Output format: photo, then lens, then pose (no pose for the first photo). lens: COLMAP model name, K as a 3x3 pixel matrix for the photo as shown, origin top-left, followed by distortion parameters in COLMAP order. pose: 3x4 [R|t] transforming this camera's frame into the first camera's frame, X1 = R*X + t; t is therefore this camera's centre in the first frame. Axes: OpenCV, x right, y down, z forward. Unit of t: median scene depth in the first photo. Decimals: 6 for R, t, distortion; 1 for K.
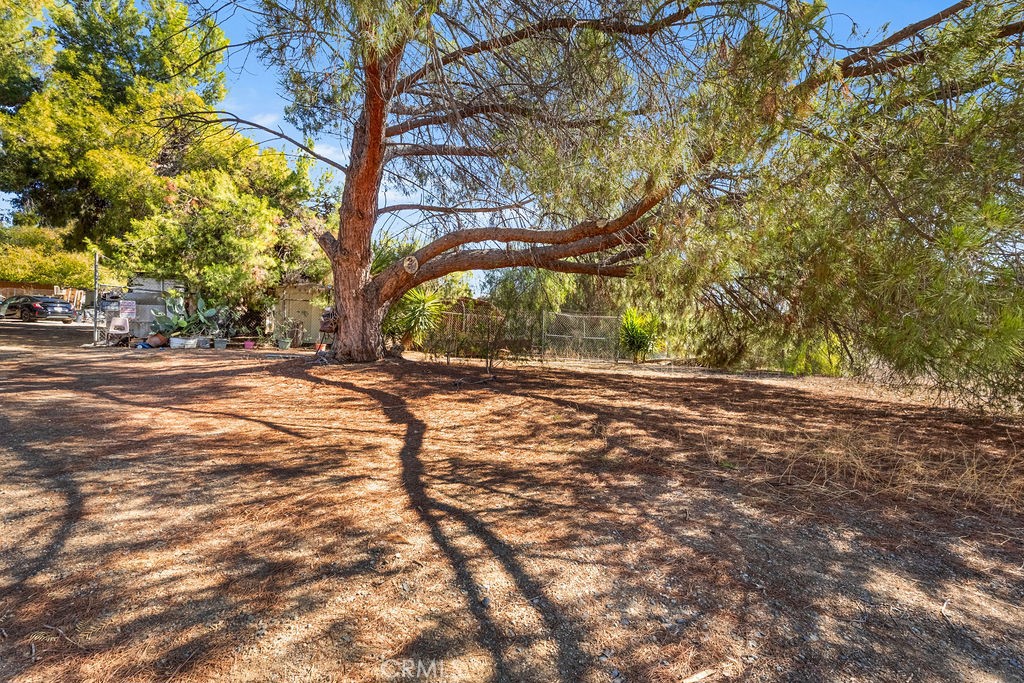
lens RADIAL K [[474.8, 0, 514.2], [0, 474.8, 337.1], [0, 0, 1]] dist [0.001072, 0.000417]
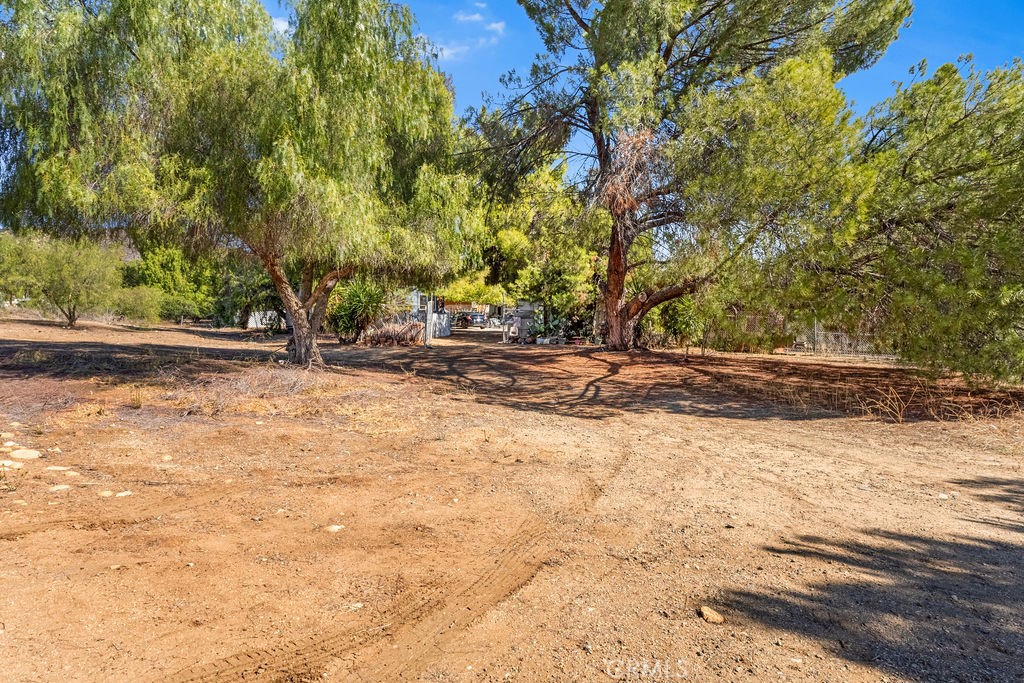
lens RADIAL K [[571.5, 0, 512.0], [0, 571.5, 341.5], [0, 0, 1]] dist [0.000054, -0.000006]
pose [[0.780002, -0.002257, -0.625773, 0.481246], [0.008876, 0.999933, 0.007458, -0.002198], [0.625714, -0.011372, 0.779970, -0.640568]]
